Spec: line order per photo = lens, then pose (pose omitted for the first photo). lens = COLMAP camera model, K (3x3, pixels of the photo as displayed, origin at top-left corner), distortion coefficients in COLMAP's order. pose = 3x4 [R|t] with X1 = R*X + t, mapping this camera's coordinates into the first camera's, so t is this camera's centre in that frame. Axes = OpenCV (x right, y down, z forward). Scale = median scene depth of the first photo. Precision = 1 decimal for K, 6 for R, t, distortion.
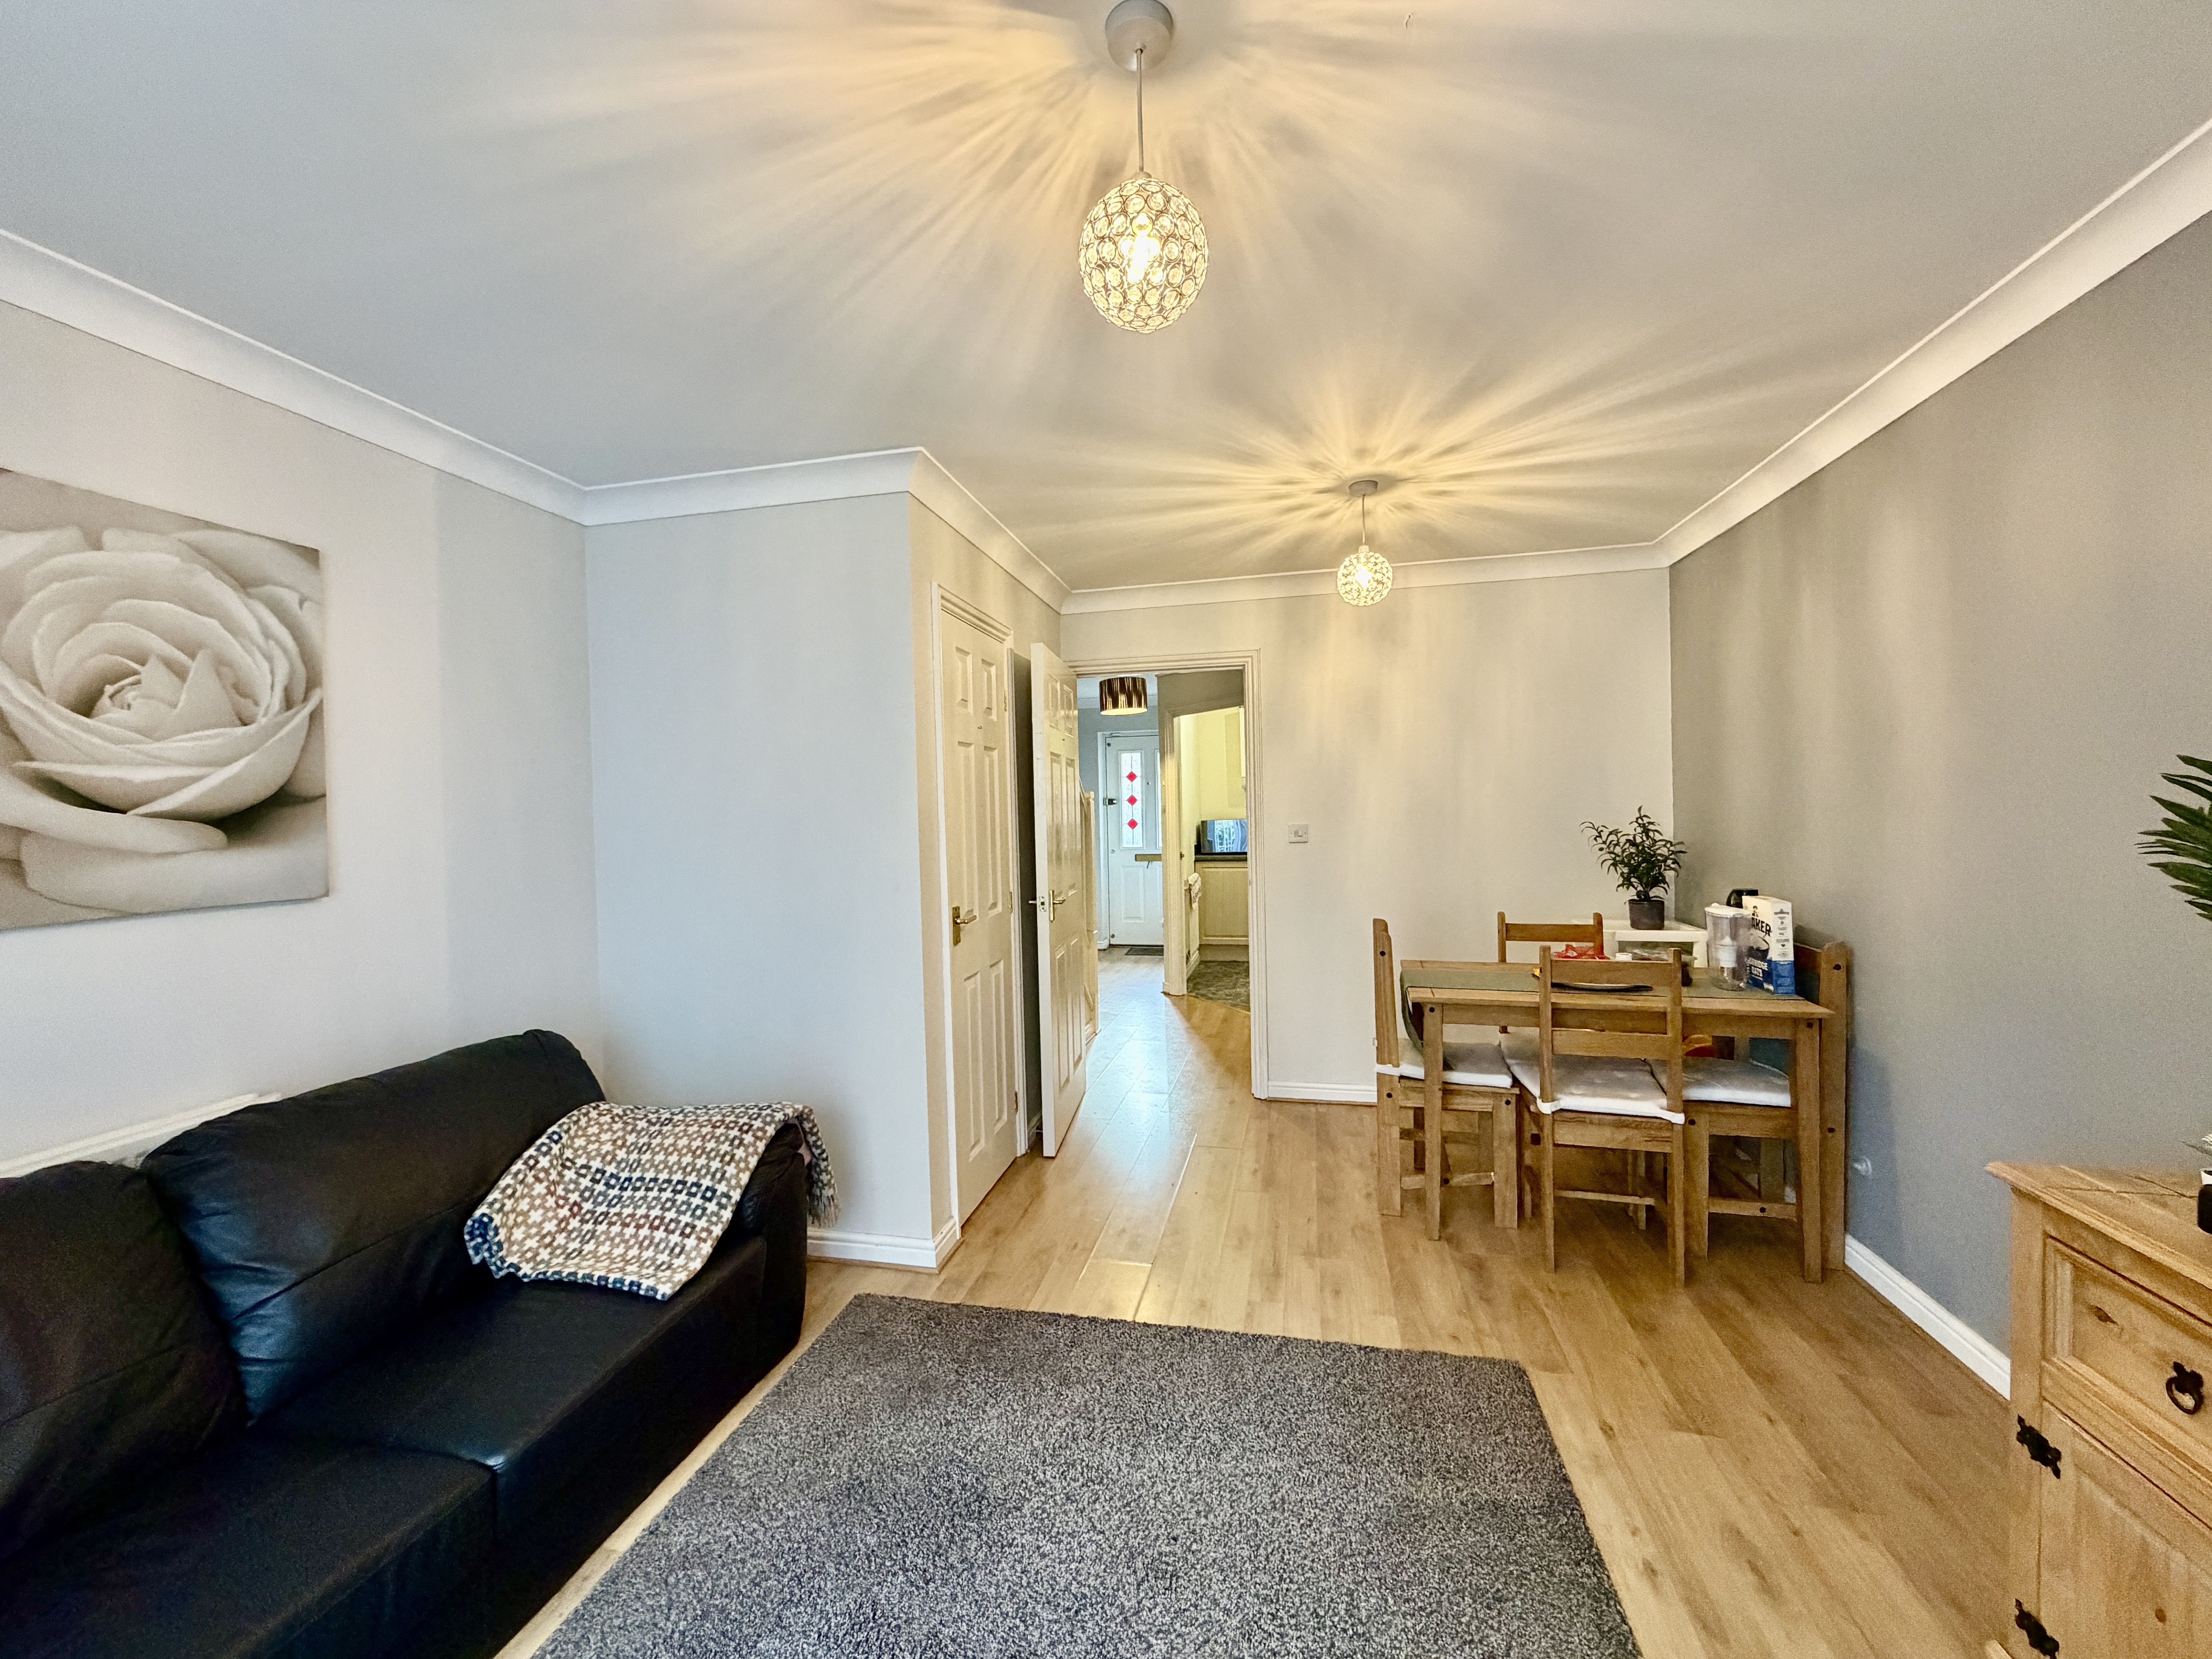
lens RADIAL K [[886.2, 0, 1102.2], [0, 886.2, 825.7], [0, 0, 1]] dist [0.001055, 0.000354]
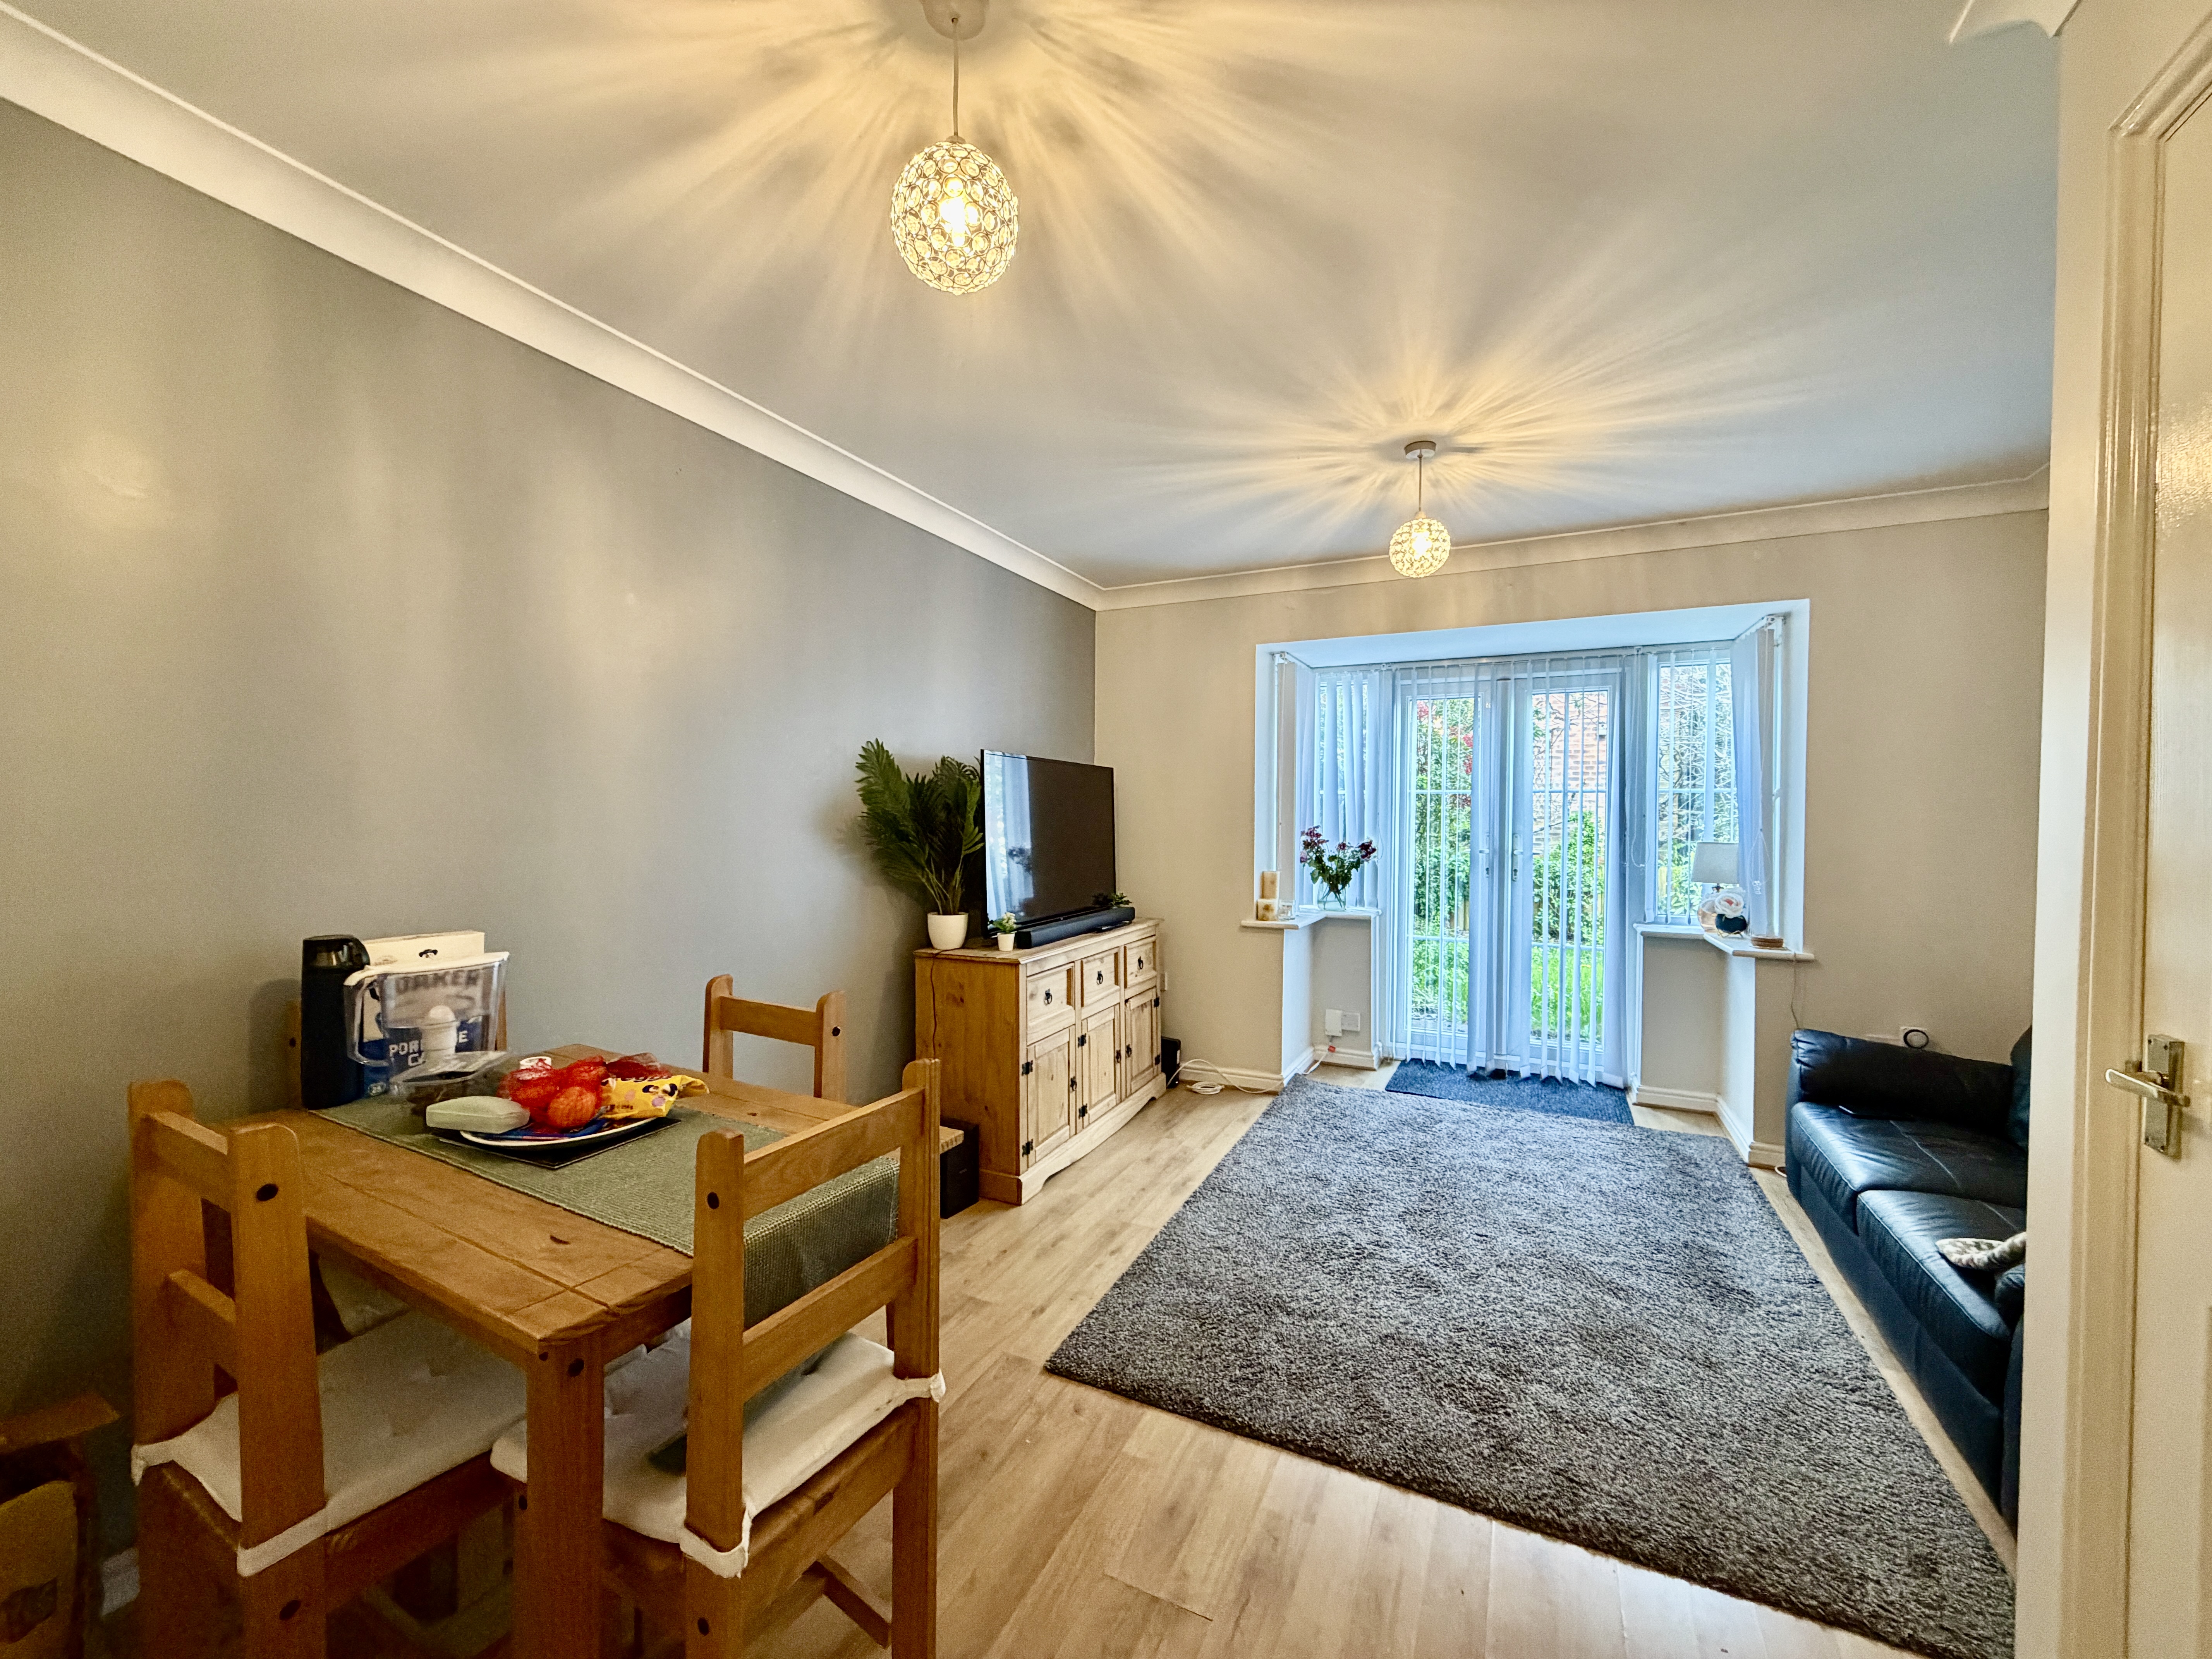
lens RADIAL K [[886.2, 0, 1102.2], [0, 886.2, 825.7], [0, 0, 1]] dist [0.001055, 0.000354]
pose [[-0.973873, 0.011772, 0.226789, 0.173482], [0.017859, 0.999533, 0.024807, -0.002470], [-0.226391, 0.028209, -0.973628, 1.784481]]
